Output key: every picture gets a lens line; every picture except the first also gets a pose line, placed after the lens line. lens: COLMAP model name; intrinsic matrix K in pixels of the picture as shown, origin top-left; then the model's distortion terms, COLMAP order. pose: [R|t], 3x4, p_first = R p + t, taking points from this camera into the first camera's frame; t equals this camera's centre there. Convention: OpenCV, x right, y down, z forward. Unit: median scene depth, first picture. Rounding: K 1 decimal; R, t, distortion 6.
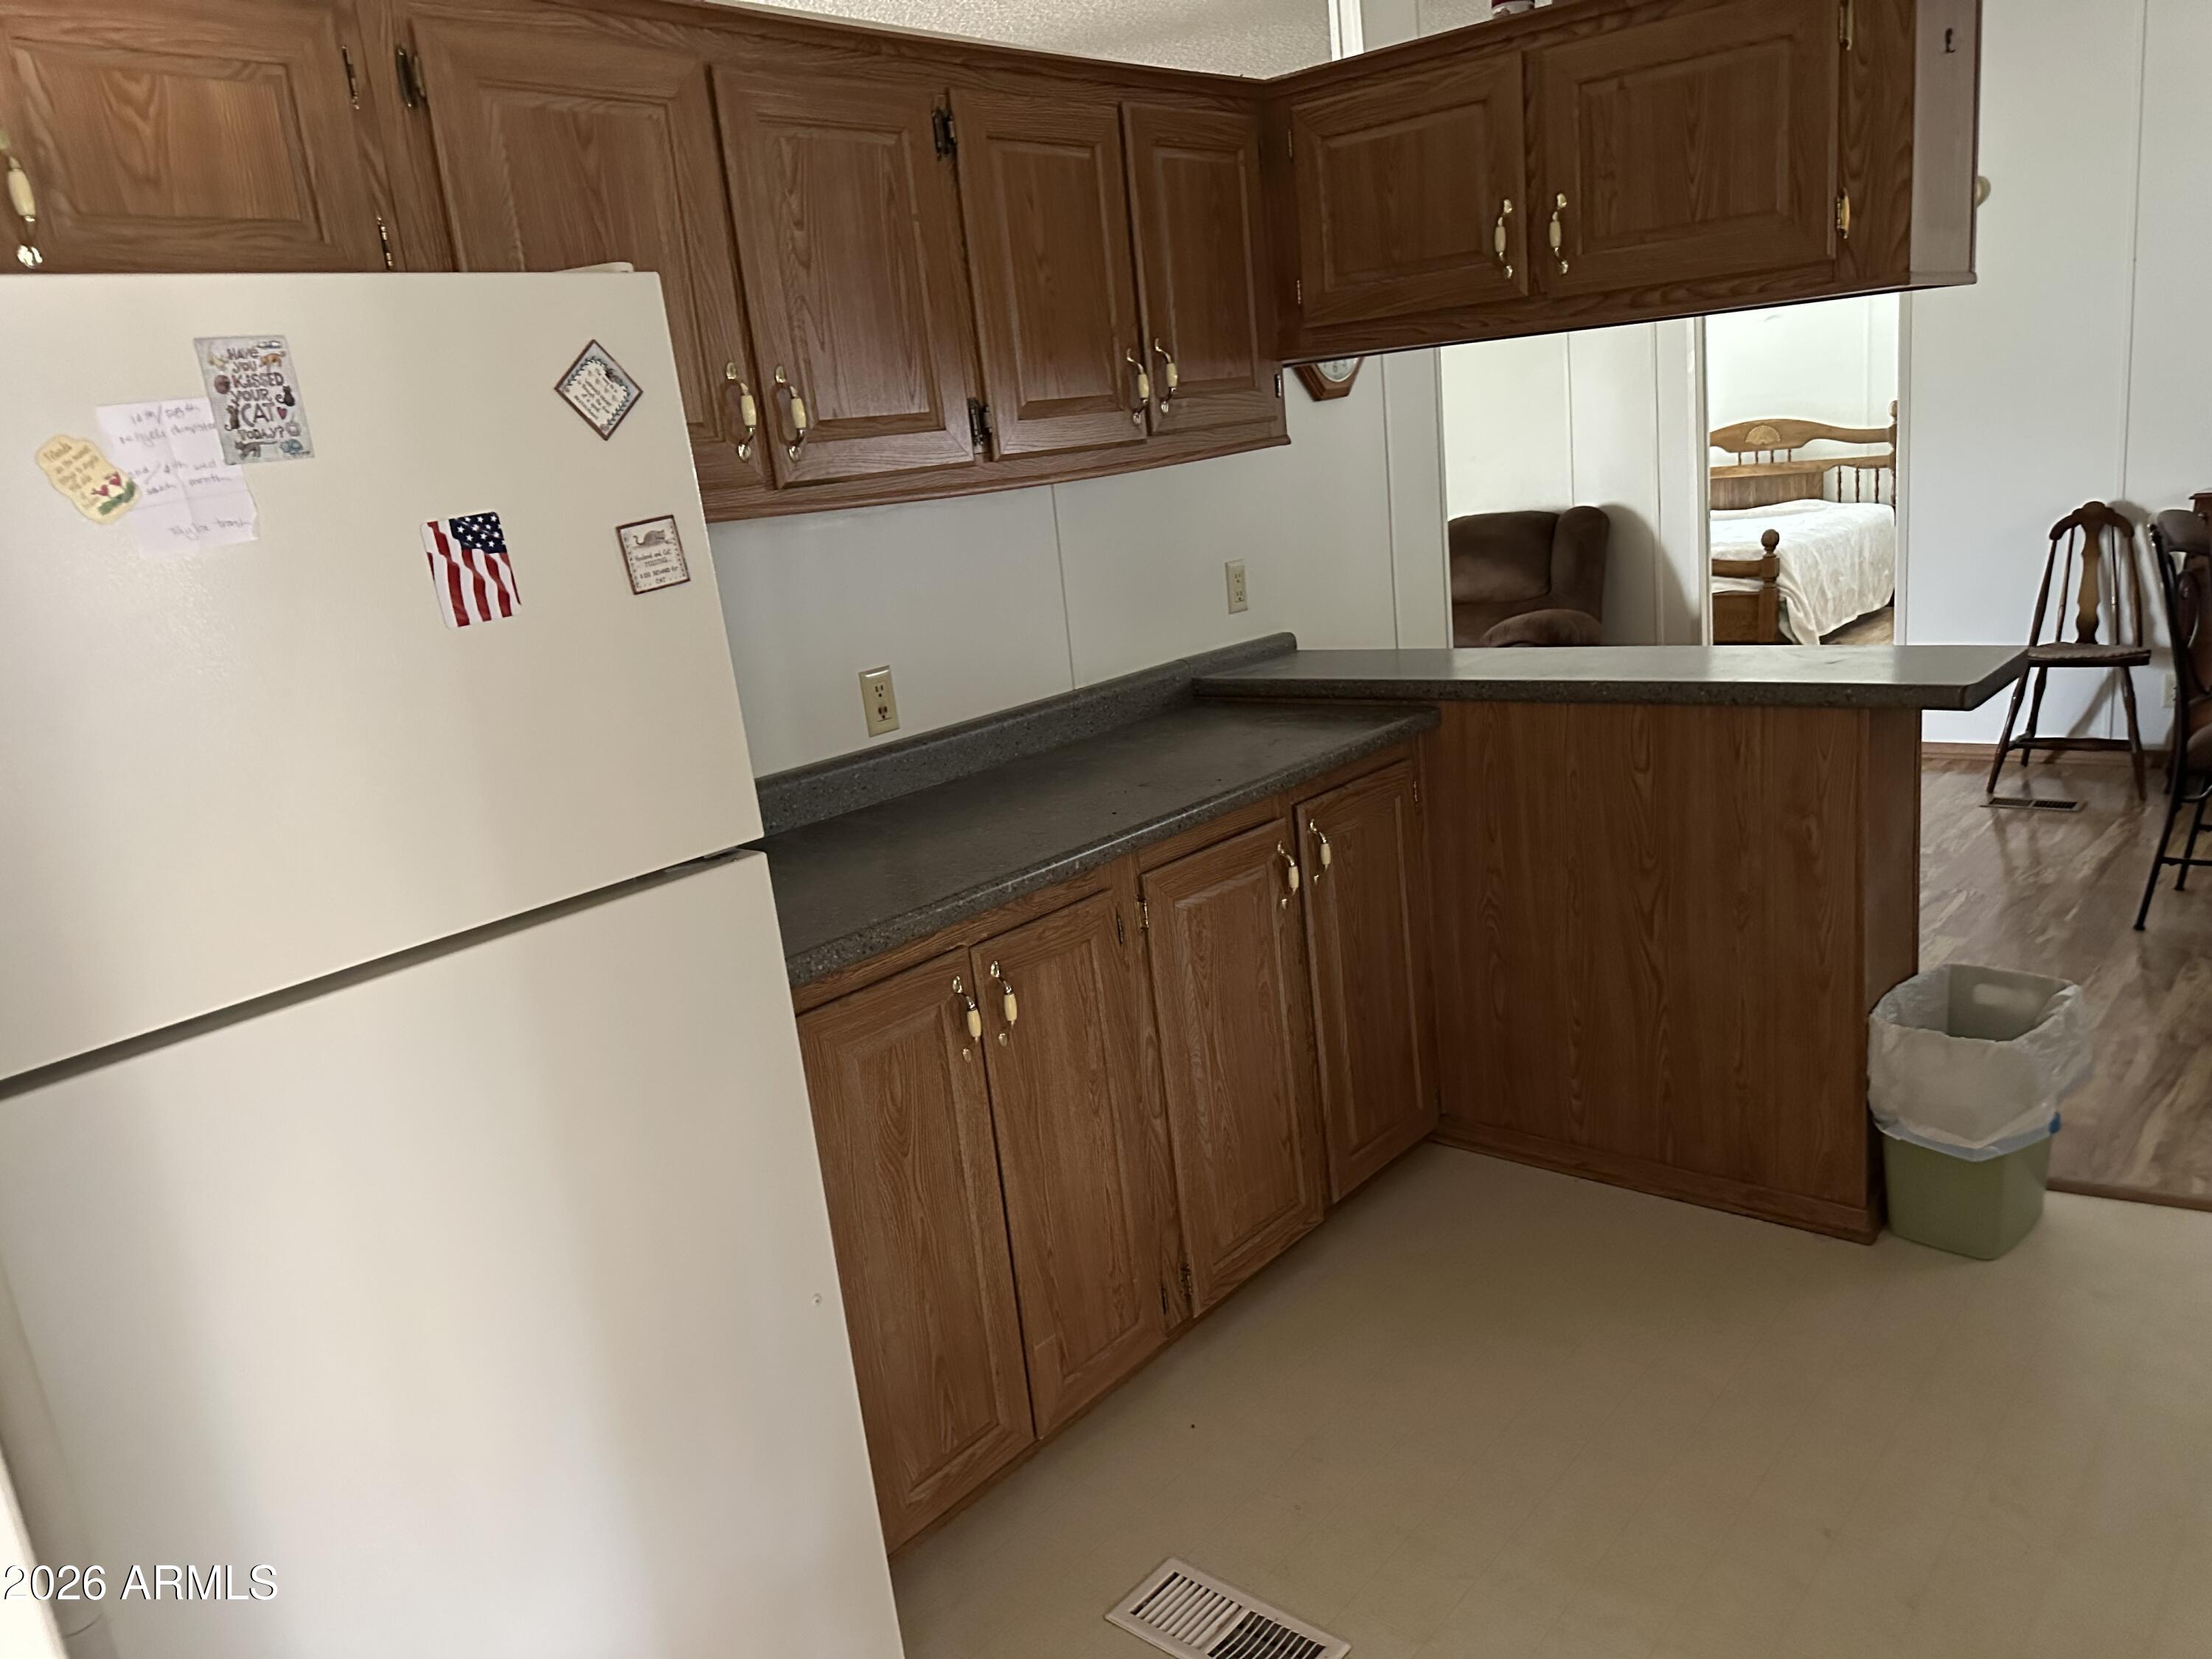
lens RADIAL K [[1597.2, 0, 1106.0], [0, 1597.2, 829.5], [0, 0, 1]] dist [0.133805, -0.201600]
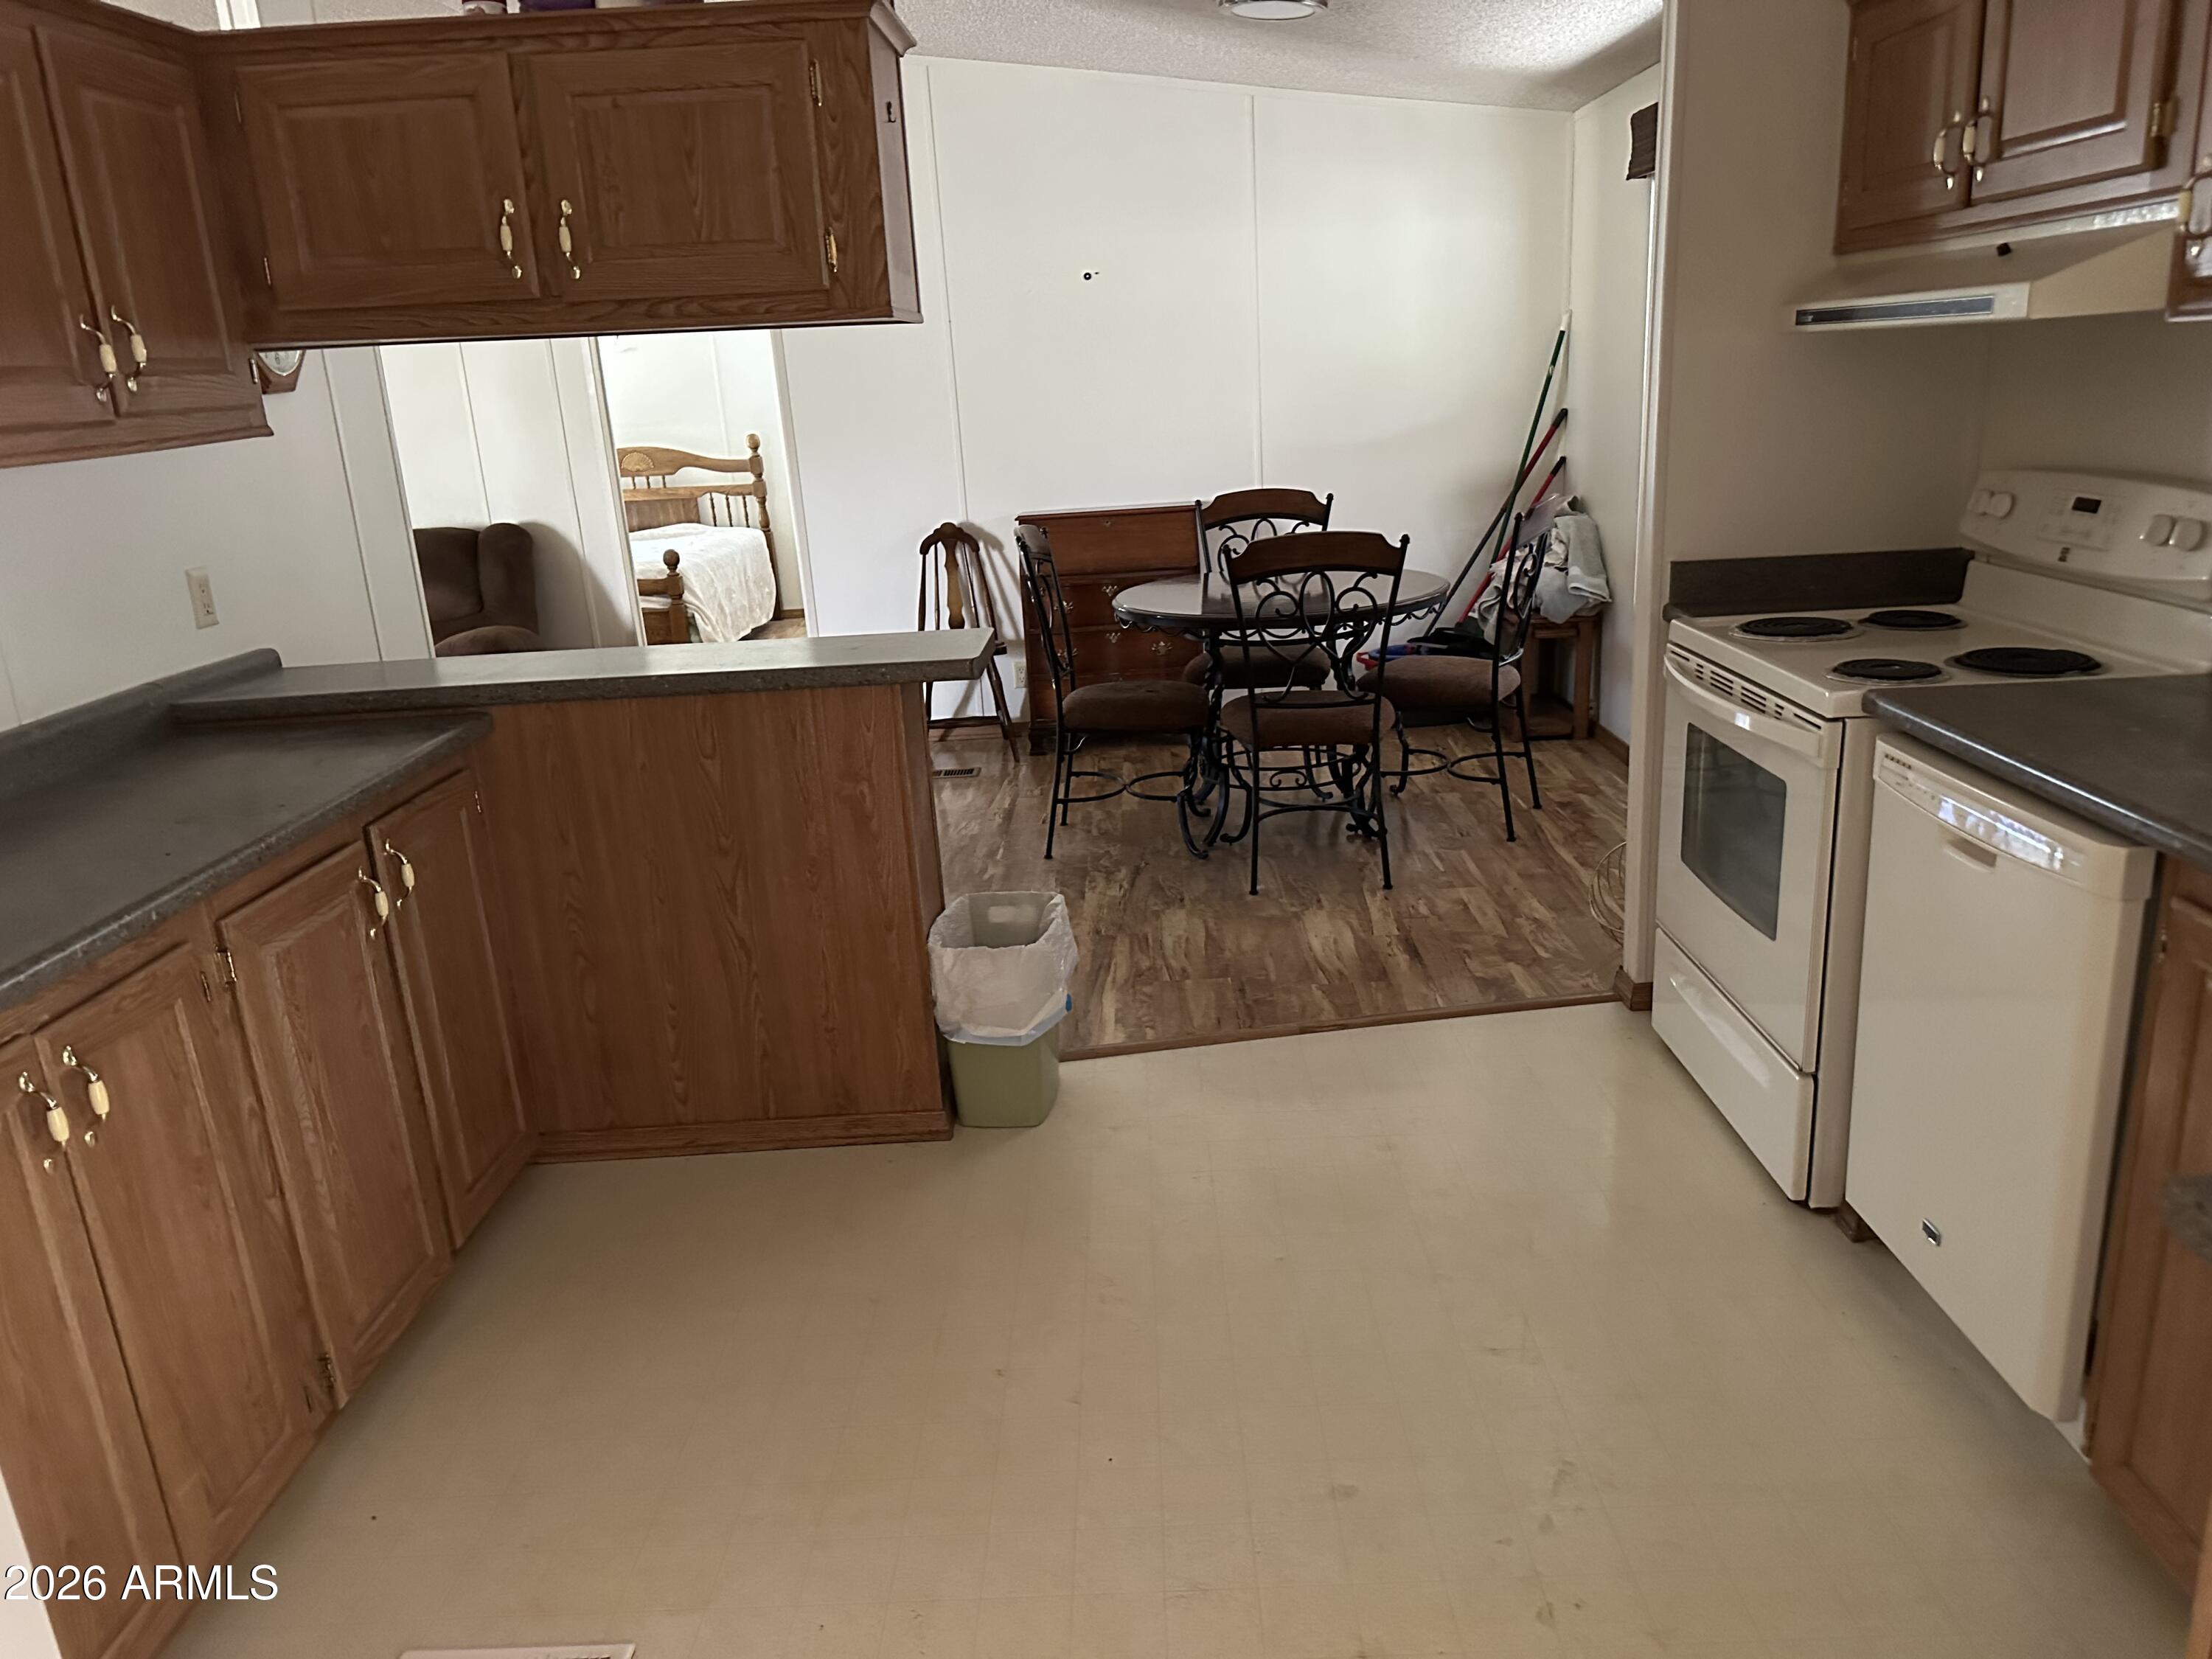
lens RADIAL K [[1603.0, 0, 1106.0], [0, 1603.0, 829.5], [0, 0, 1]] dist [0.083567, -0.106681]
pose [[0.767747, -0.119802, 0.629453, -0.143543], [0.132834, 0.990783, 0.026554, 0.018102], [-0.626832, 0.063226, 0.776585, 0.019630]]
